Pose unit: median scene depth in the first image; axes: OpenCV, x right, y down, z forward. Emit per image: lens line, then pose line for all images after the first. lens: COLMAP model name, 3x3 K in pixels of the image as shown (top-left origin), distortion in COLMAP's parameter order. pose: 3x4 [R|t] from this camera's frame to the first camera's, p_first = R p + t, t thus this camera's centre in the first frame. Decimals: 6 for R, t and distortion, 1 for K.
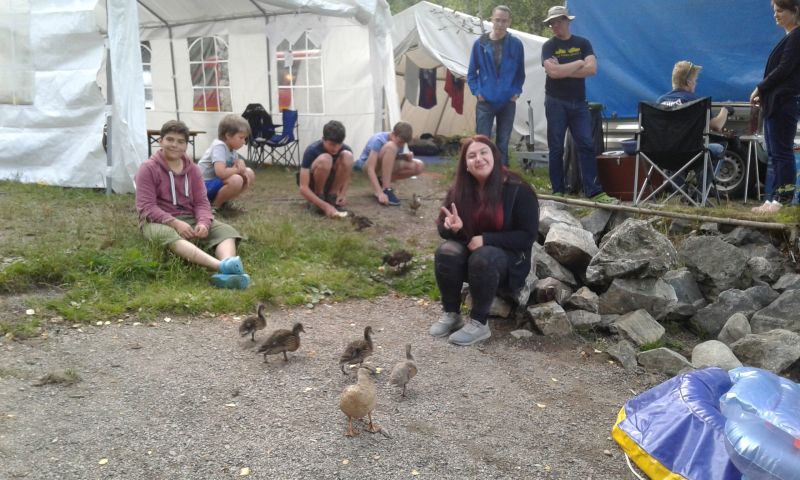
lens RADIAL K [[767.4, 0, 401.9], [0, 767.4, 252.8], [0, 0, 1]] dist [0.127566, -0.260499]
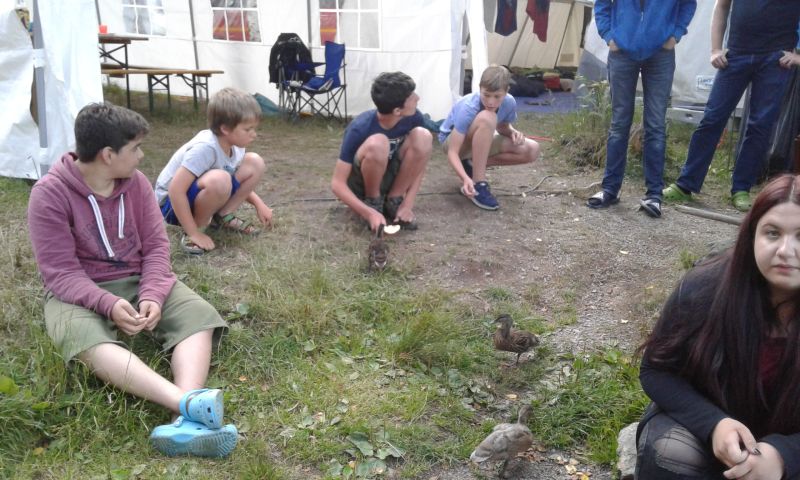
lens RADIAL K [[767.4, 0, 401.9], [0, 767.4, 252.8], [0, 0, 1]] dist [0.127566, -0.260499]
pose [[0.997749, 0.029471, -0.060230, -0.032077], [-0.023179, 0.994451, 0.102617, -0.066222], [0.062920, -0.100990, 0.992896, 0.260854]]
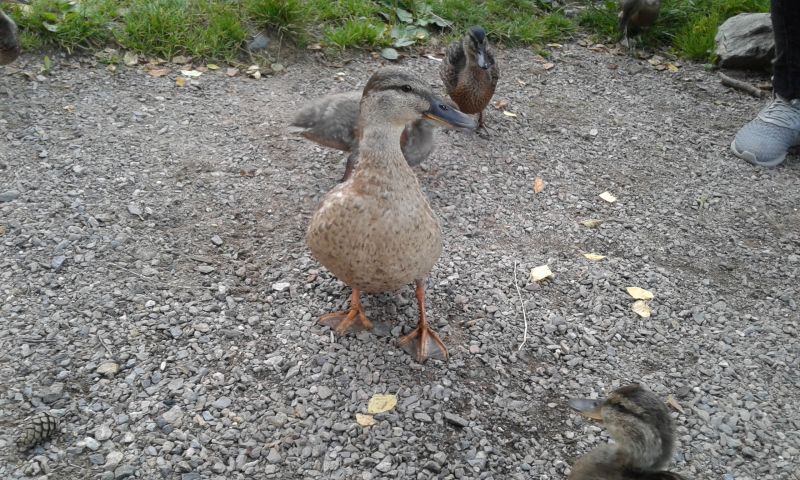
lens RADIAL K [[767.4, 0, 401.9], [0, 767.4, 252.8], [0, 0, 1]] dist [0.127566, -0.260499]
pose [[0.994059, 0.079764, -0.074050, -0.037666], [-0.054833, 0.954744, 0.292329, 0.024580], [0.094016, -0.286532, 0.953446, 0.293560]]
